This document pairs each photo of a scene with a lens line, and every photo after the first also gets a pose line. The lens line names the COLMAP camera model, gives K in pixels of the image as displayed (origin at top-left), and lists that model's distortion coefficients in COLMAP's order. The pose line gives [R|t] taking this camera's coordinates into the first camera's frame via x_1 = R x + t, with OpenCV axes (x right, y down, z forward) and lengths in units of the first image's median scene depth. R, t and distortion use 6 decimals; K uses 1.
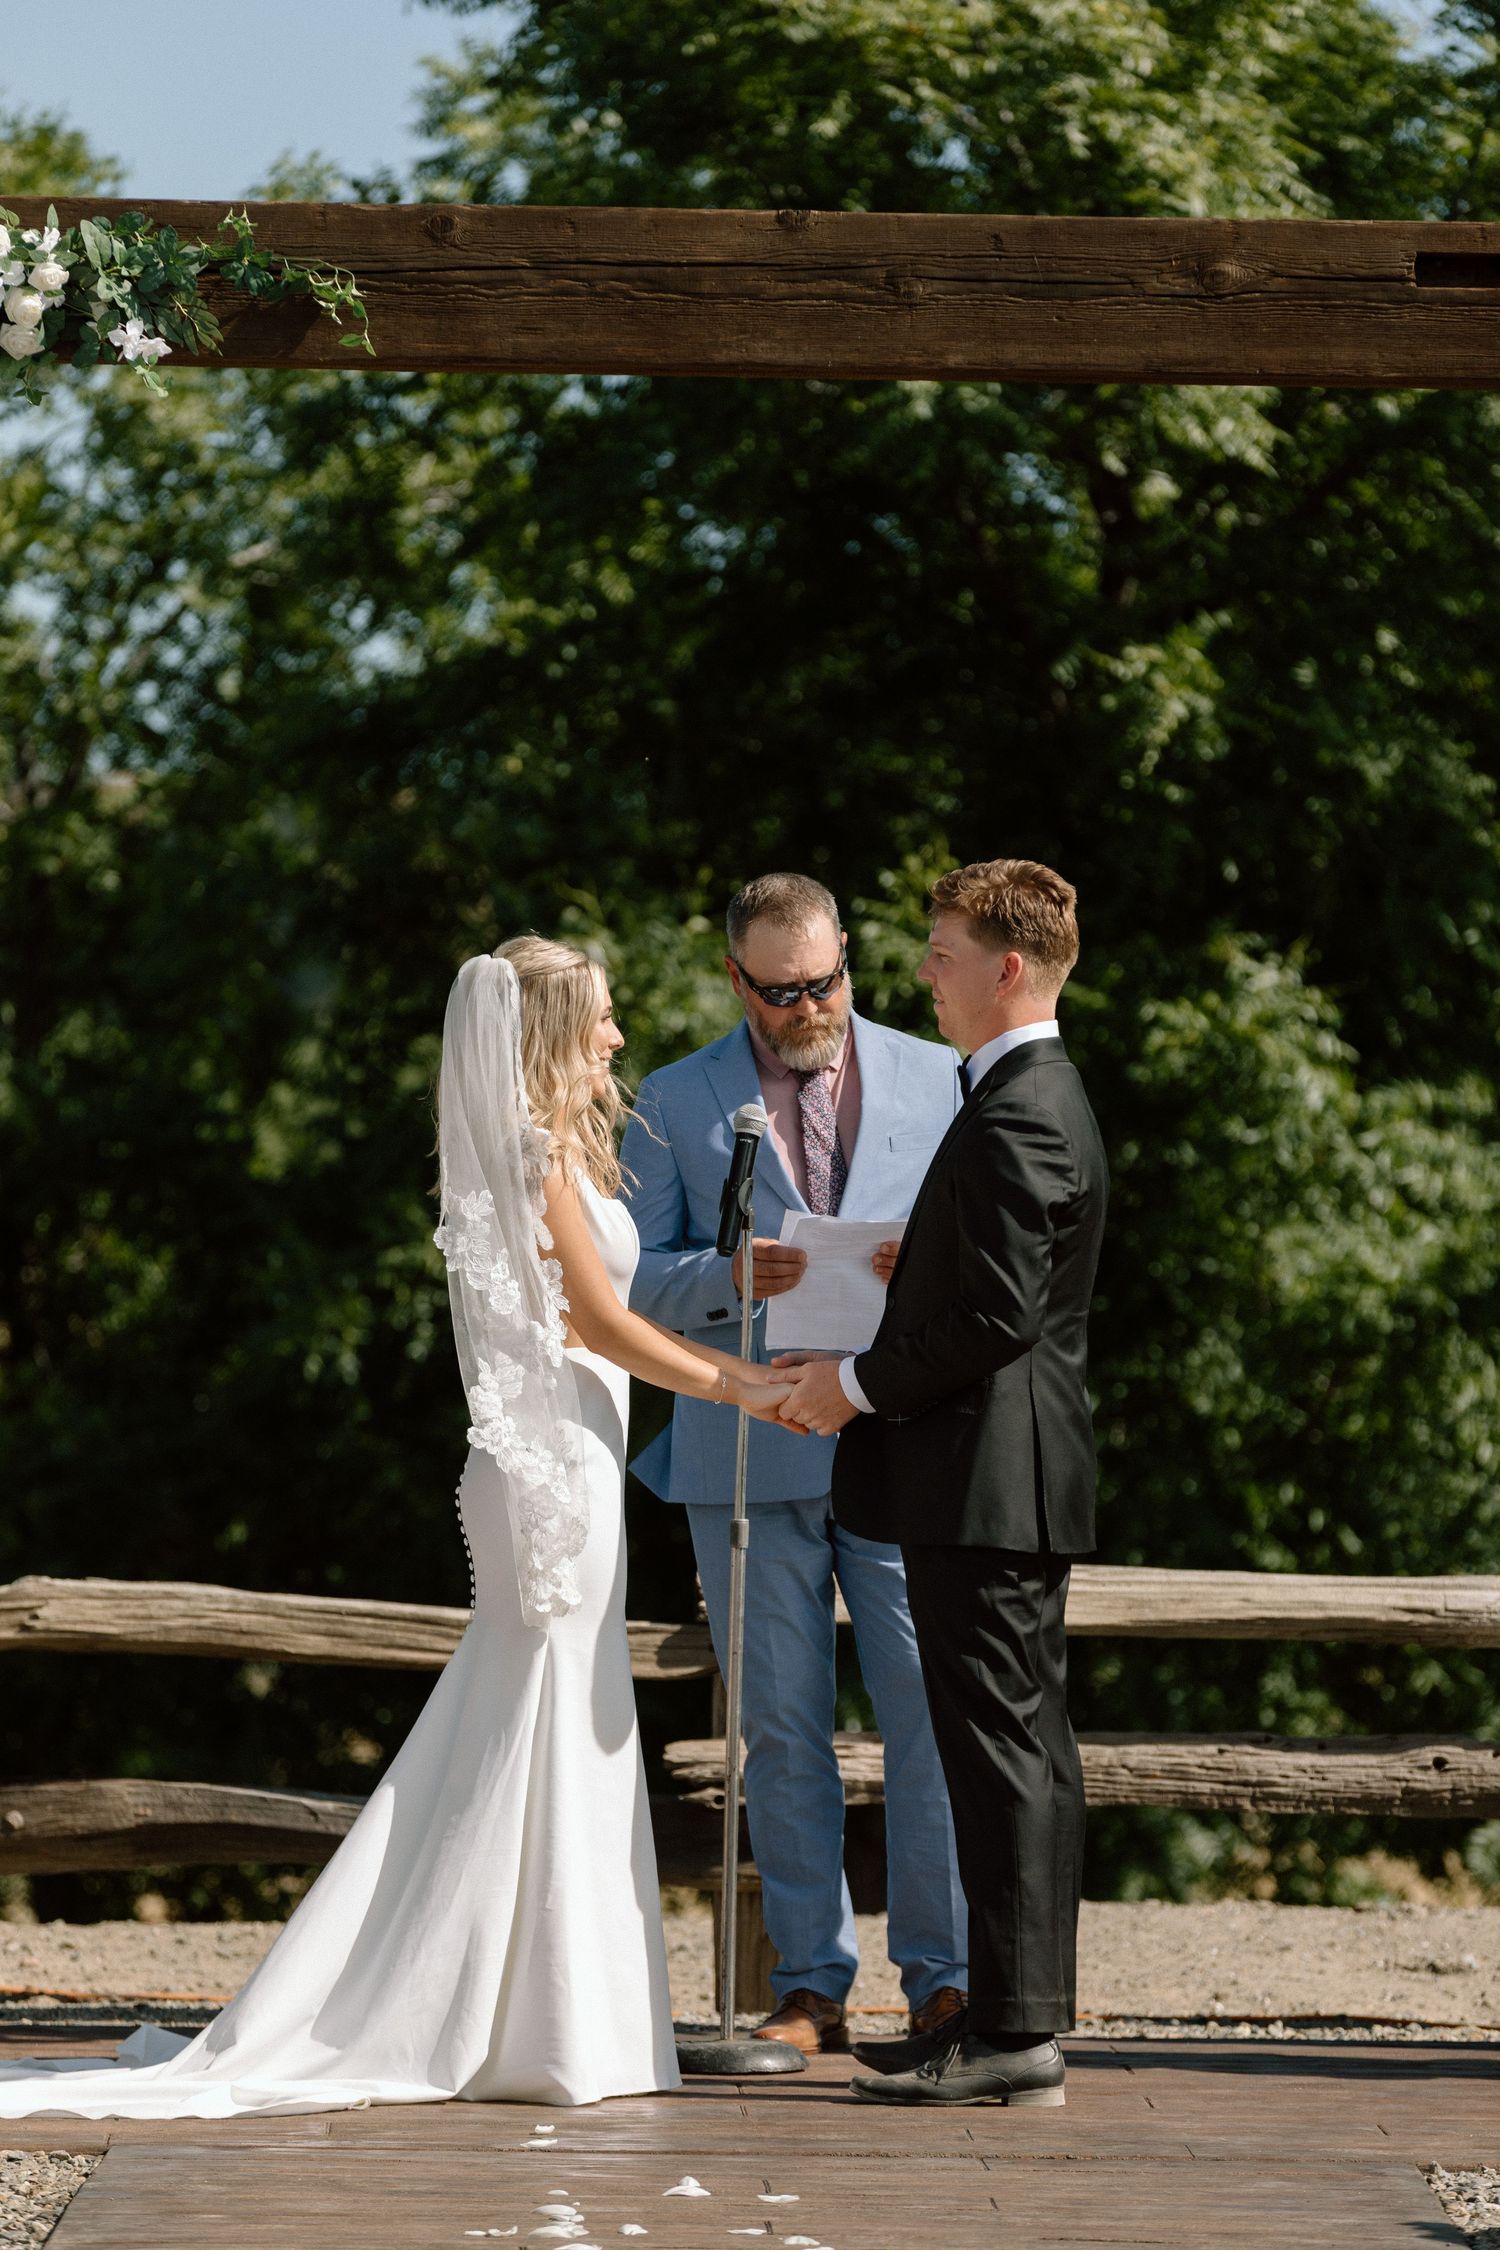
lens RADIAL K [[13263.8, 0, 750.0], [0, 13263.8, 1125.0], [0, 0, 1]] dist [-1.664299, -5.777284]
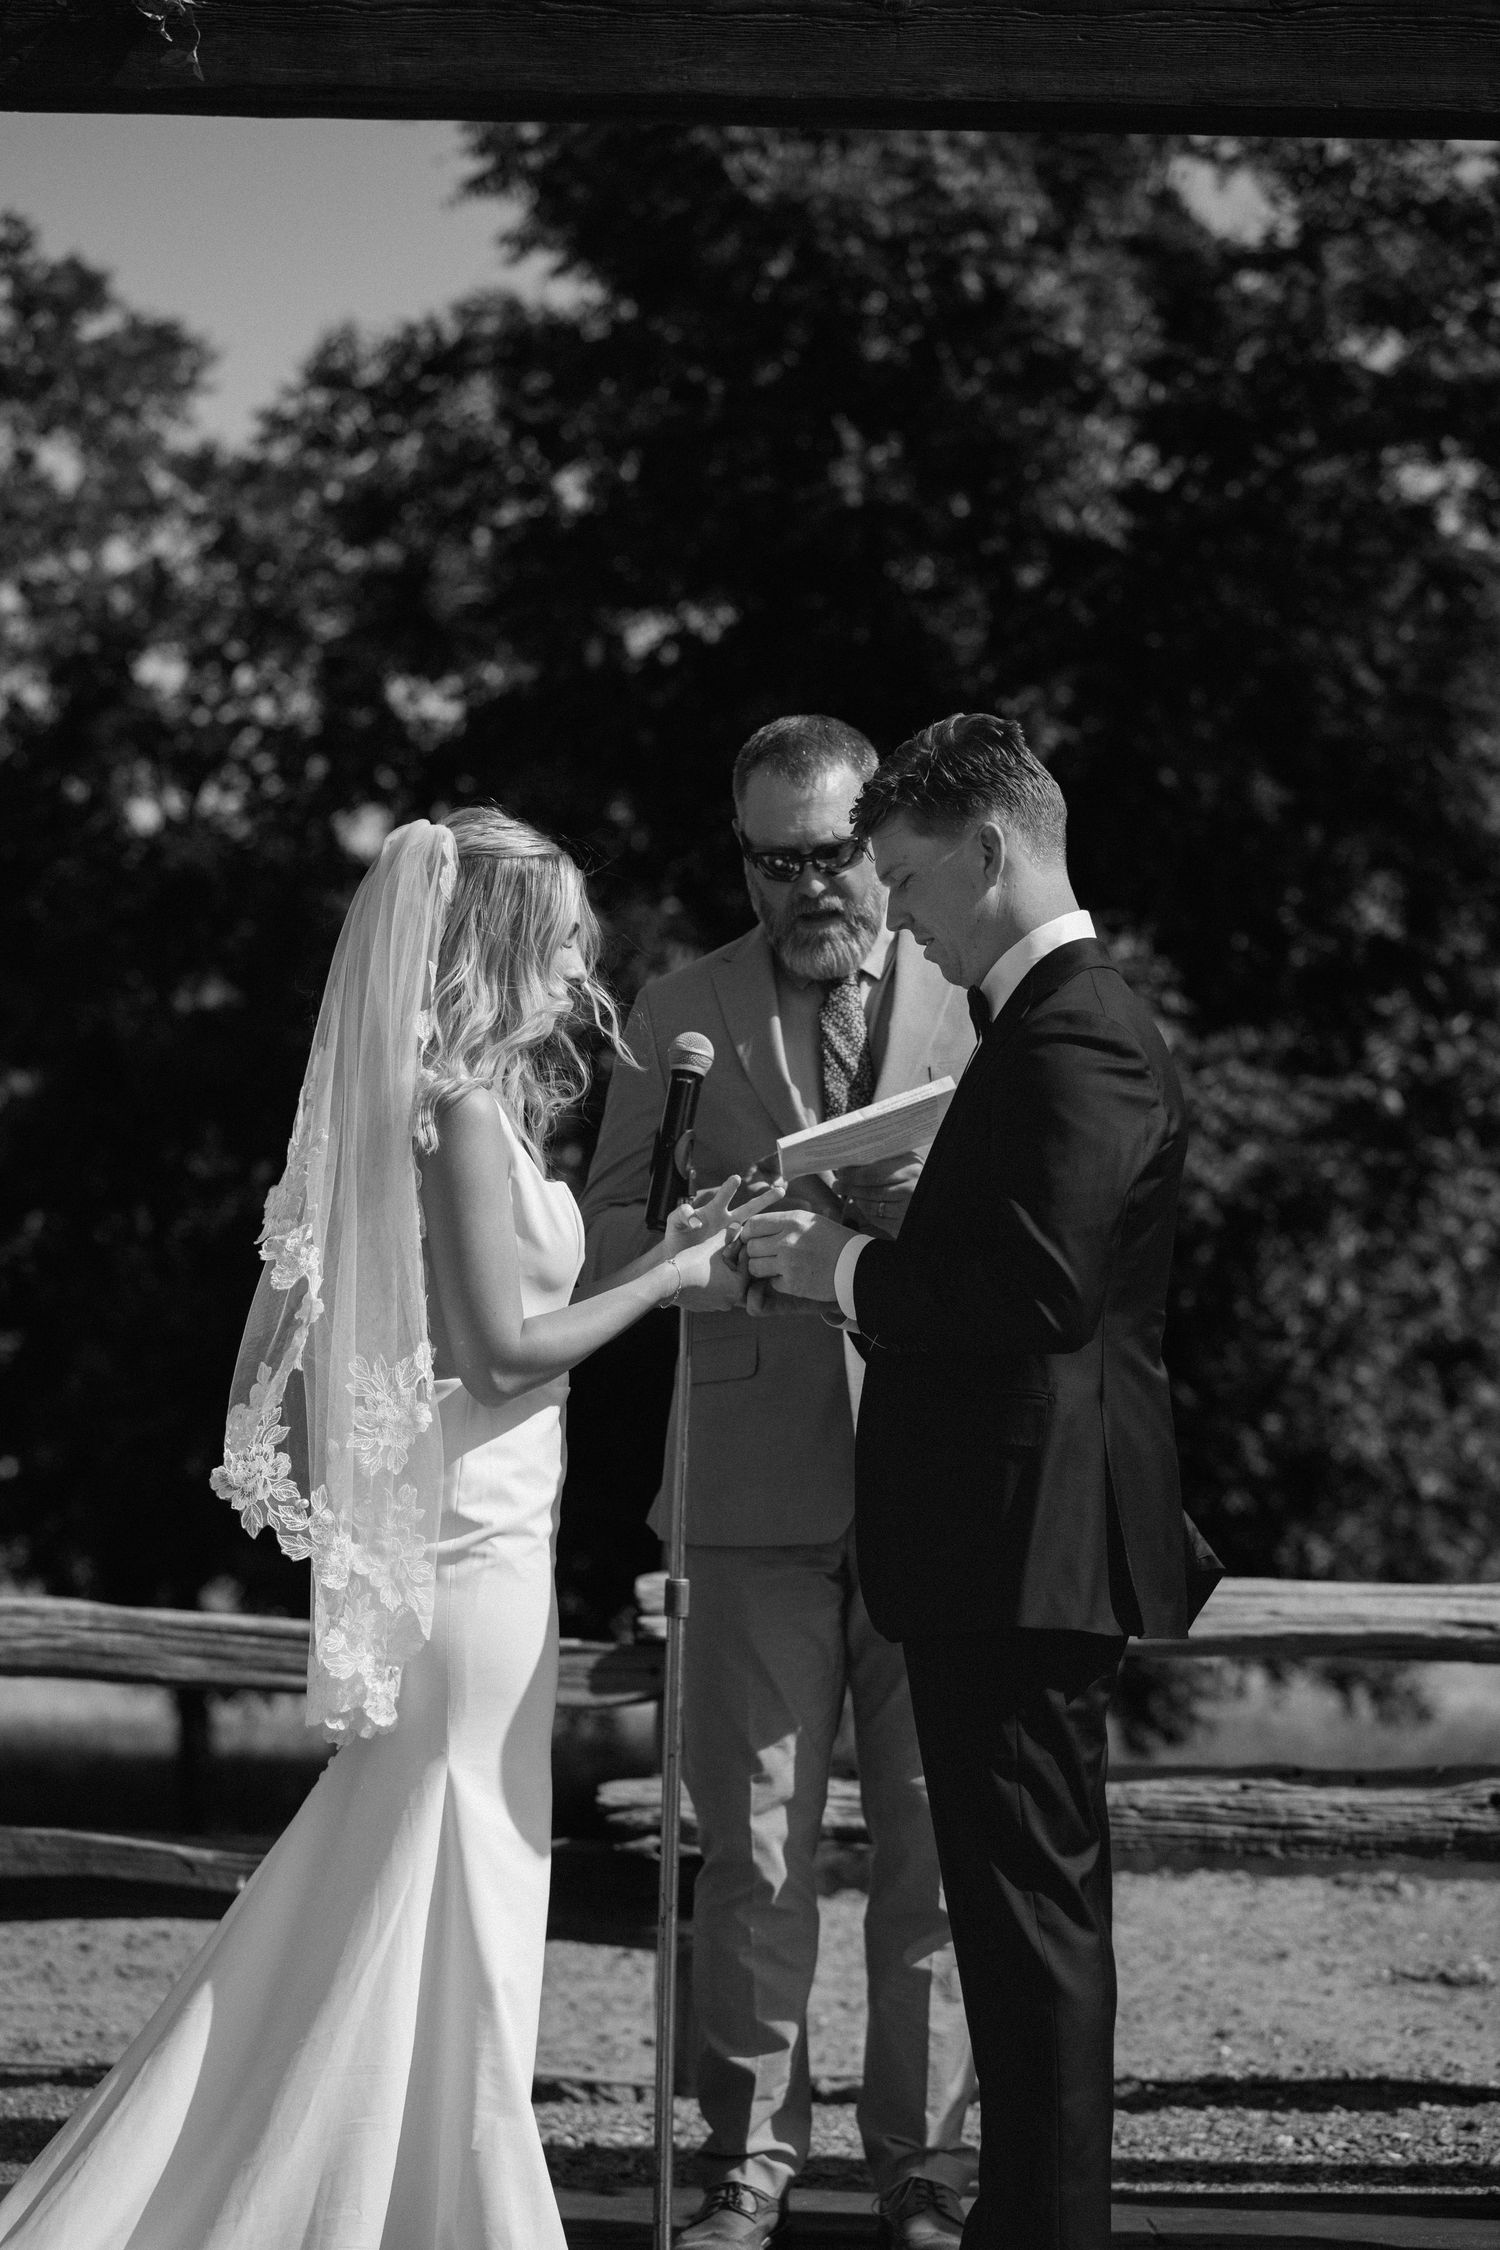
lens RADIAL K [[6742.9, 0, 750.0], [0, 6742.9, 1125.0], [0, 0, 1]] dist [-0.462908, 0.243970]
pose [[0.999994, -0.000419, 0.003460, 0.001889], [0.000390, 0.999966, 0.008263, 0.000527], [-0.003464, -0.008261, 0.999960, 0.562970]]
